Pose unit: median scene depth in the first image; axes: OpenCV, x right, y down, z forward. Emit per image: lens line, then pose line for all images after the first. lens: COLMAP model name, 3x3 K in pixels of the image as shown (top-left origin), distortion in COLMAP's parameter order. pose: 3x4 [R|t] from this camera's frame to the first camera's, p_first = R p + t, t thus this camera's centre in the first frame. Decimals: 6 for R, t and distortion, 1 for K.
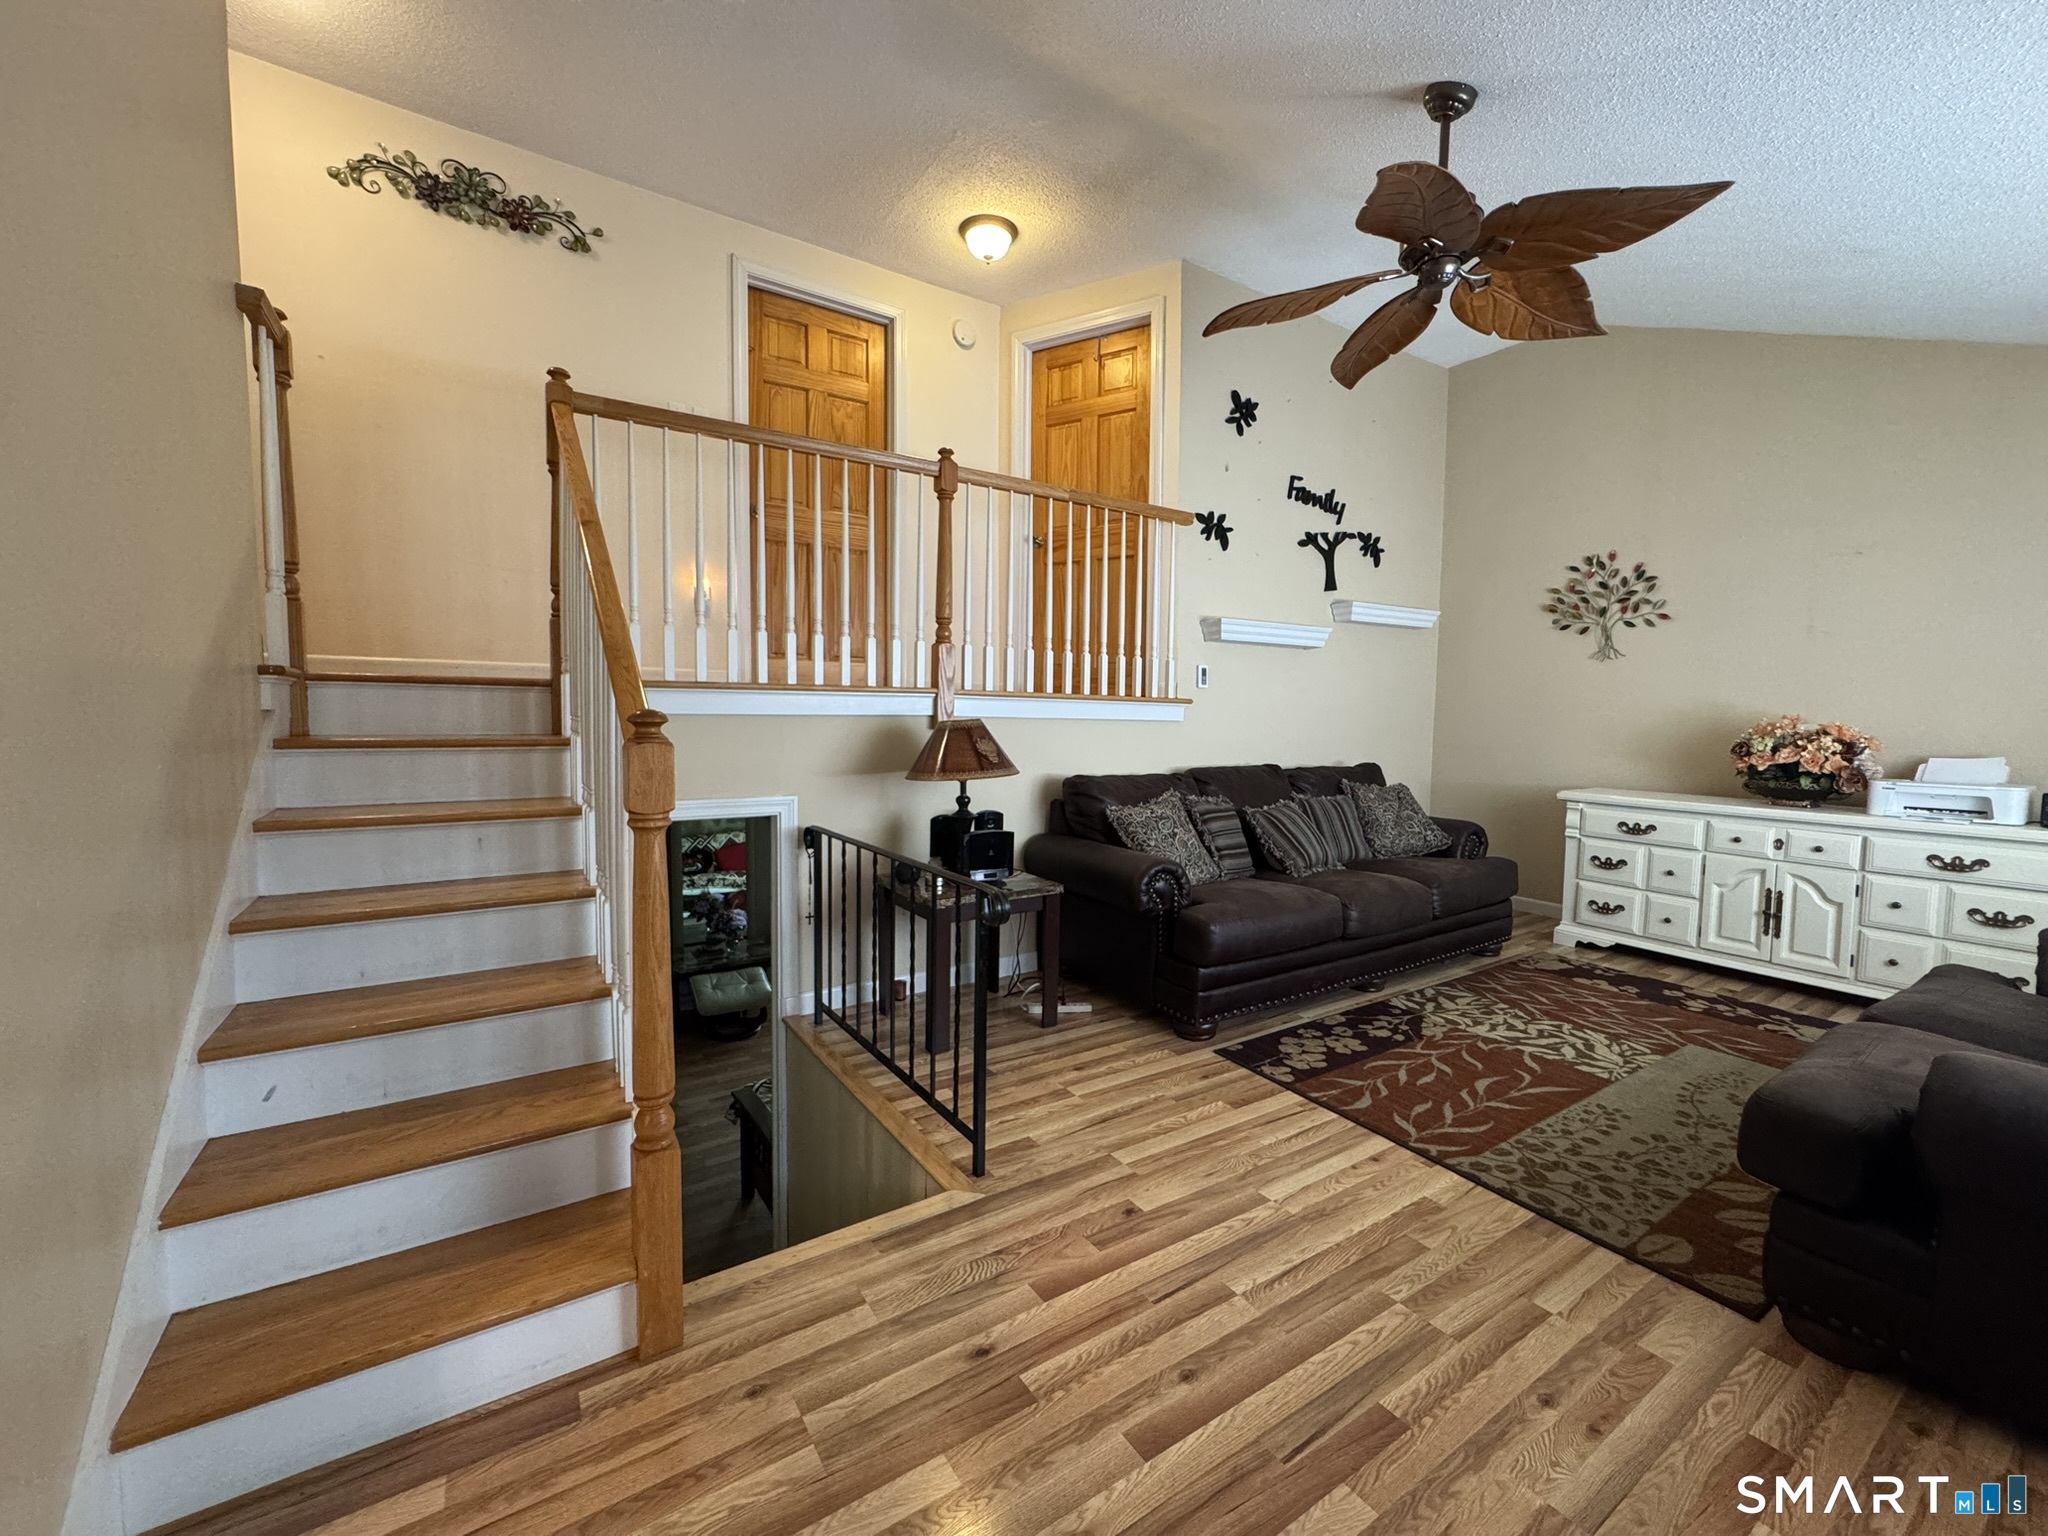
lens RADIAL K [[822.0, 0, 1015.9], [0, 822.0, 773.5], [0, 0, 1]] dist [-0.002086, -0.000119]
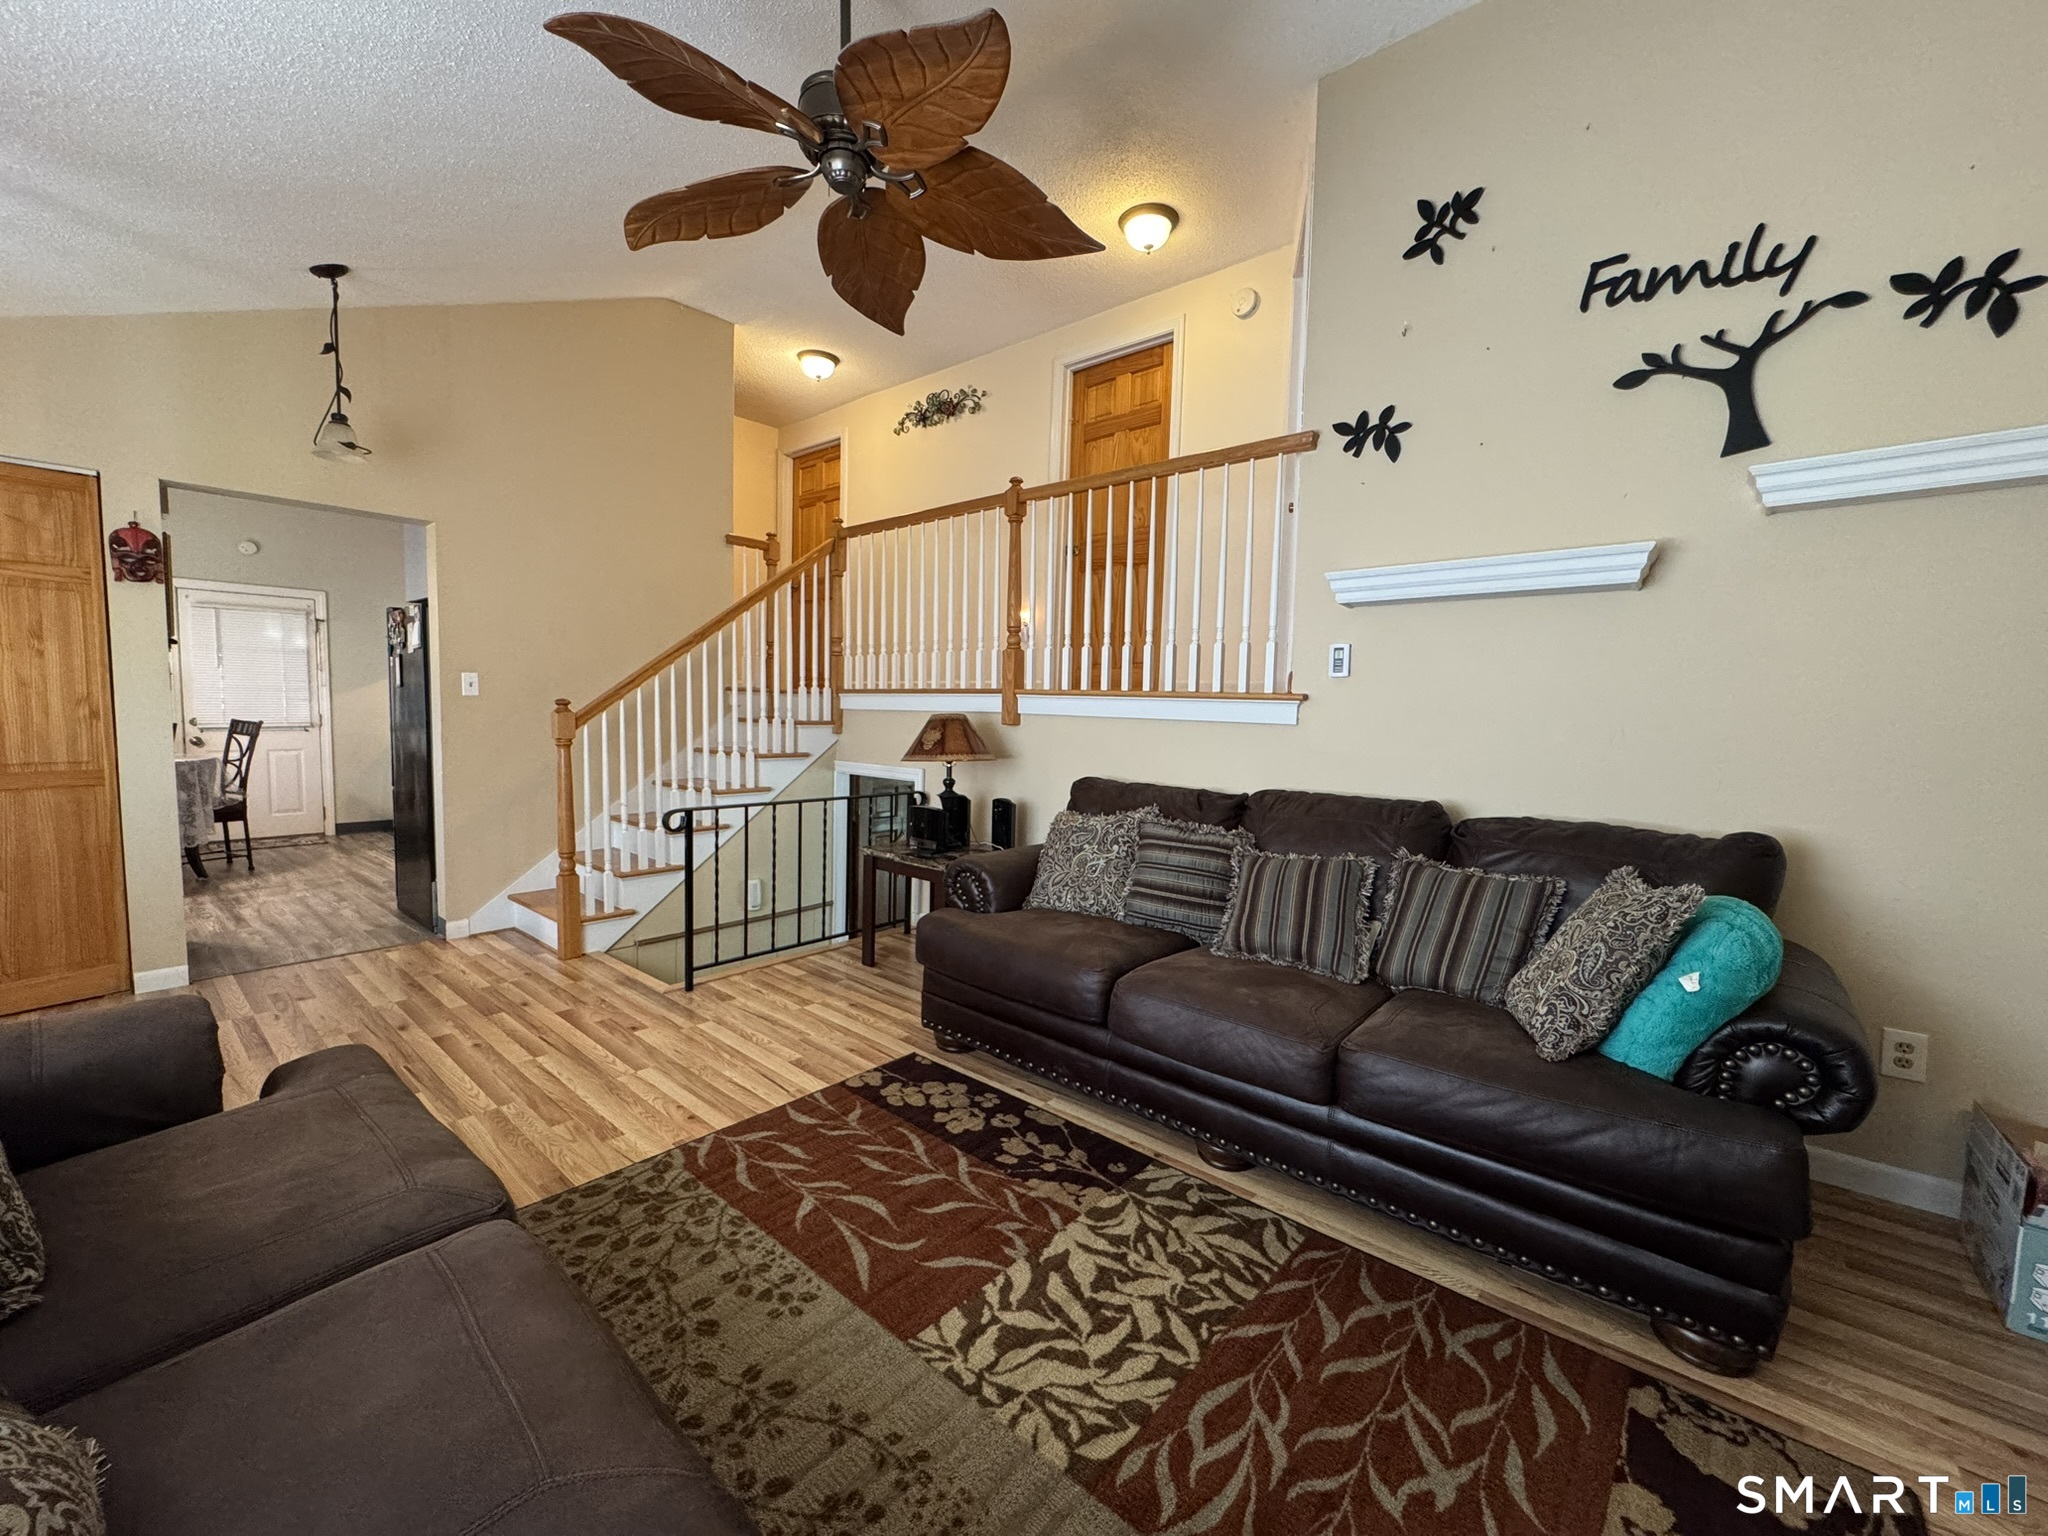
lens RADIAL K [[822.0, 0, 1027.9], [0, 822.0, 774.4], [0, 0, 1]] dist [-0.002086, -0.000119]
pose [[0.276430, 0.068688, -0.958576, 1.089791], [-0.093937, 0.994597, 0.044180, -0.040585], [0.956432, 0.077833, 0.281389, 0.765013]]
